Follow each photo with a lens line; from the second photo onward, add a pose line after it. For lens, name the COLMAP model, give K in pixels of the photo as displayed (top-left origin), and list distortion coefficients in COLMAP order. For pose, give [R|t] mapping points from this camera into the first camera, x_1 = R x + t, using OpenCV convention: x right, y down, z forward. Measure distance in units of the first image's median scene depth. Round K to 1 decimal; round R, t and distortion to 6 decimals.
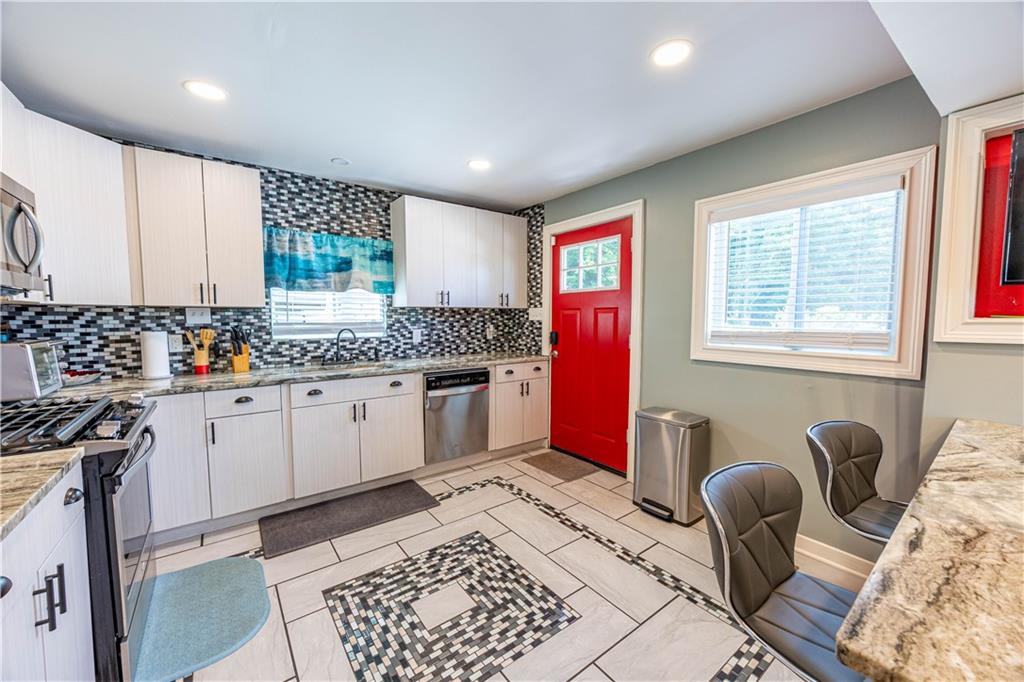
lens RADIAL K [[395.9, 0, 505.4], [0, 395.9, 339.4], [0, 0, 1]] dist [-0.002603, -0.000447]
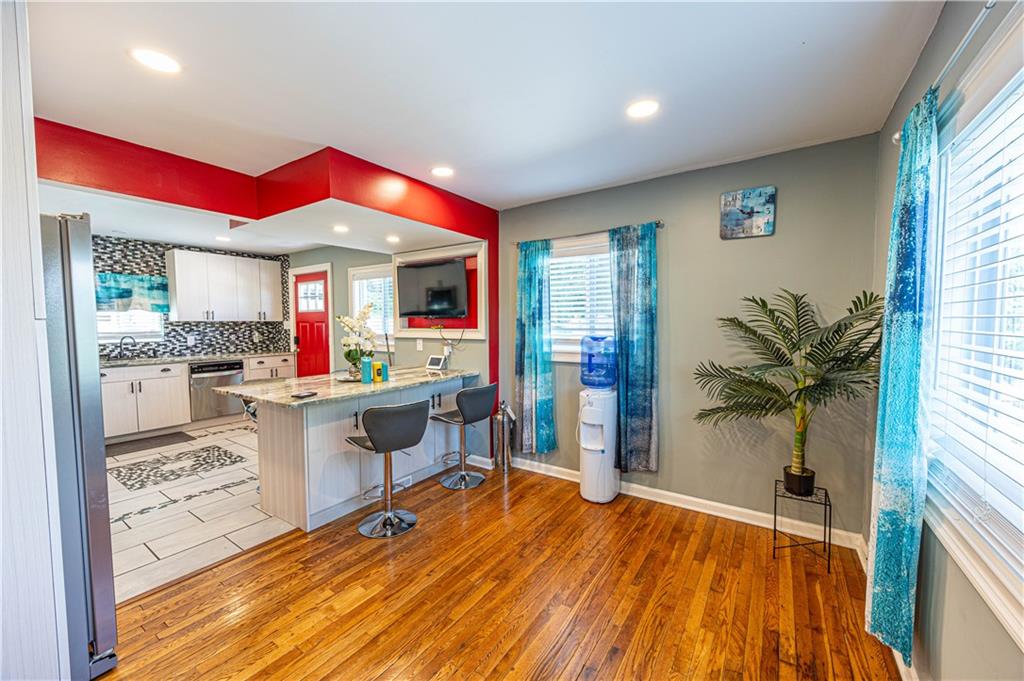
lens RADIAL K [[395.9, 0, 509.8], [0, 395.9, 341.2], [0, 0, 1]] dist [-0.002603, -0.000447]
pose [[0.942691, -0.018922, 0.333130, 0.465599], [0.022431, 0.999726, -0.006690, 0.034337], [-0.332912, 0.013779, 0.942857, -0.896446]]
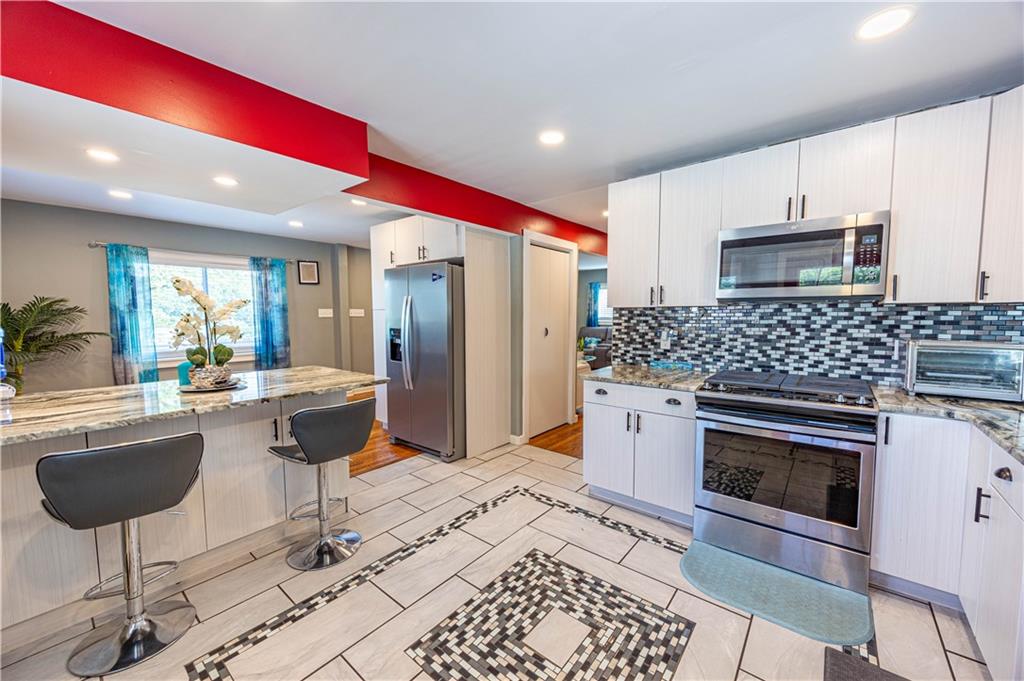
lens RADIAL K [[395.9, 0, 505.0], [0, 395.9, 342.2], [0, 0, 1]] dist [-0.002603, -0.000447]
pose [[-0.971882, 0.017036, -0.234850, 0.091865], [-0.014868, 0.990949, 0.133411, -0.063975], [0.234997, 0.133151, -0.962833, 0.987621]]
